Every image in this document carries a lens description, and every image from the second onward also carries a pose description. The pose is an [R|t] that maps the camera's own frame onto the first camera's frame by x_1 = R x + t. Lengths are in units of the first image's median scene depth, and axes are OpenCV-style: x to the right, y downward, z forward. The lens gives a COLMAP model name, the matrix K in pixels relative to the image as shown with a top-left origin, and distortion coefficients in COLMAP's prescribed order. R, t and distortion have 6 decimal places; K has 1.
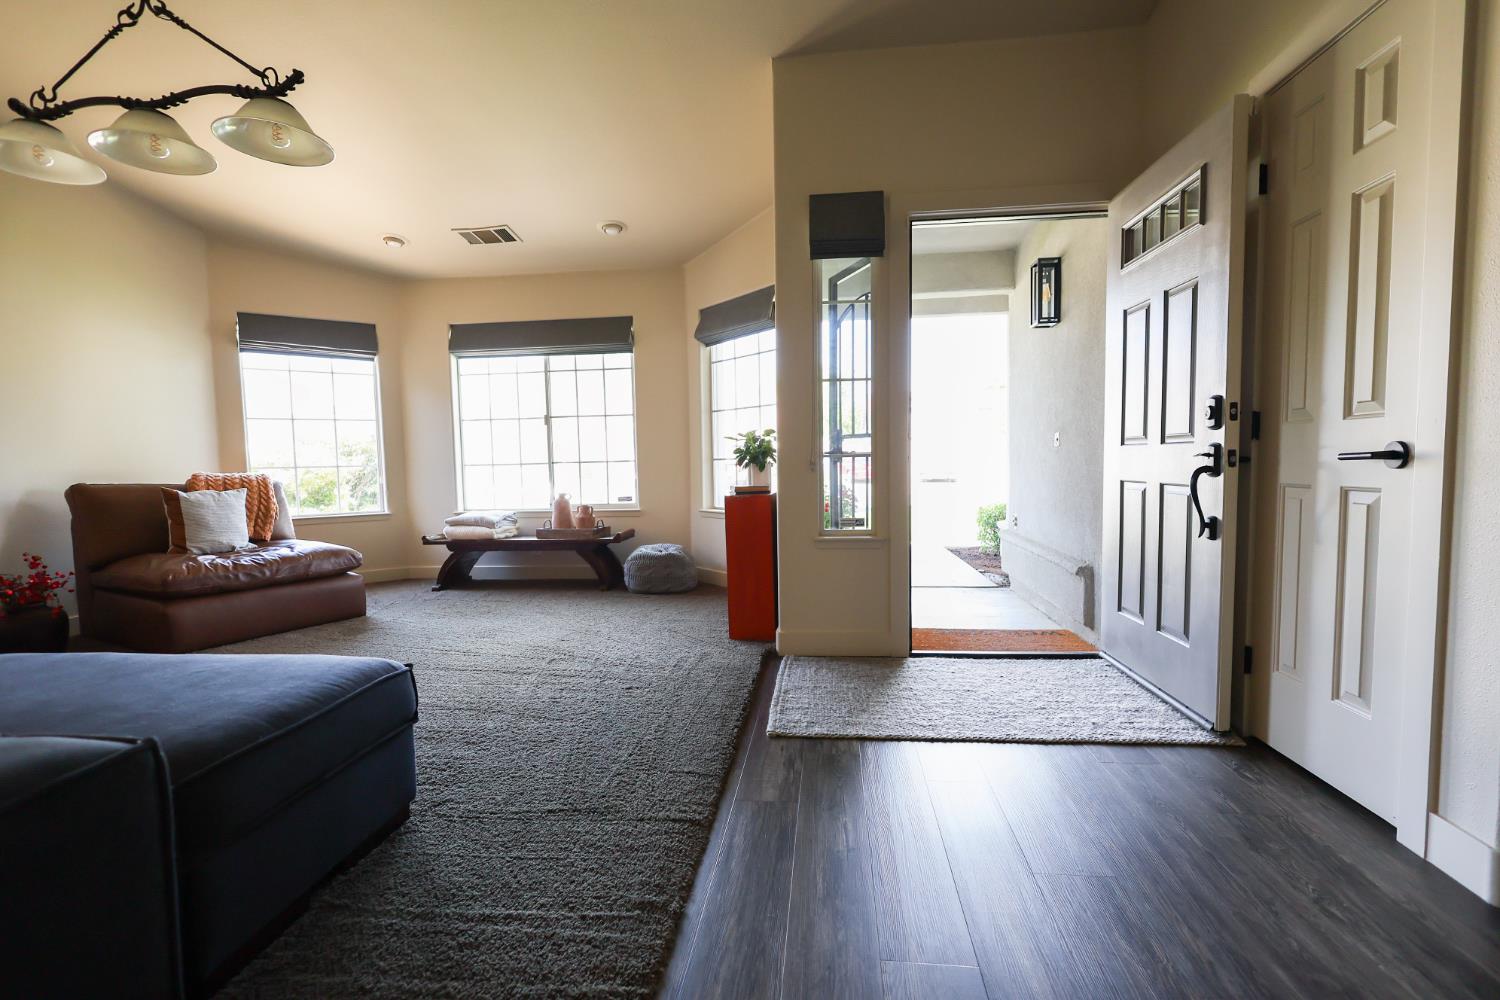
lens RADIAL K [[687.2, 0, 749.0], [0, 687.2, 493.9], [0, 0, 1]] dist [-0.002038, -0.000442]
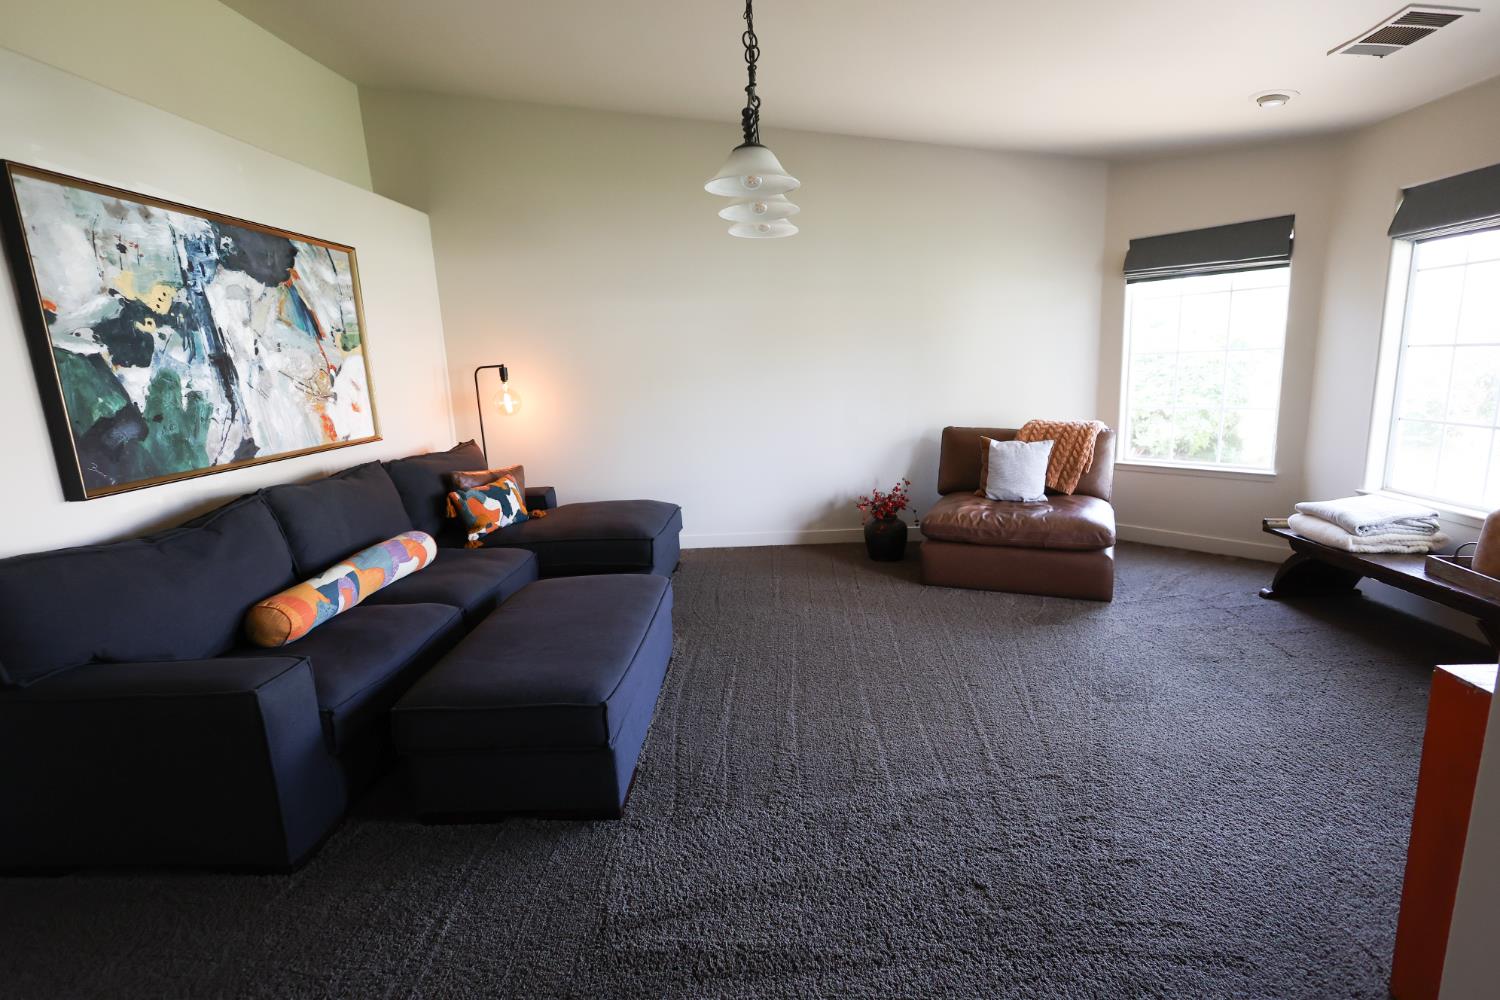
lens RADIAL K [[687.2, 0, 749.0], [0, 687.2, 493.9], [0, 0, 1]] dist [-0.002038, -0.000442]
pose [[0.064478, 0.206303, -0.976361, 0.207480], [-0.003862, 0.978442, 0.206487, -0.119556], [0.997912, -0.009544, 0.063884, 0.426458]]
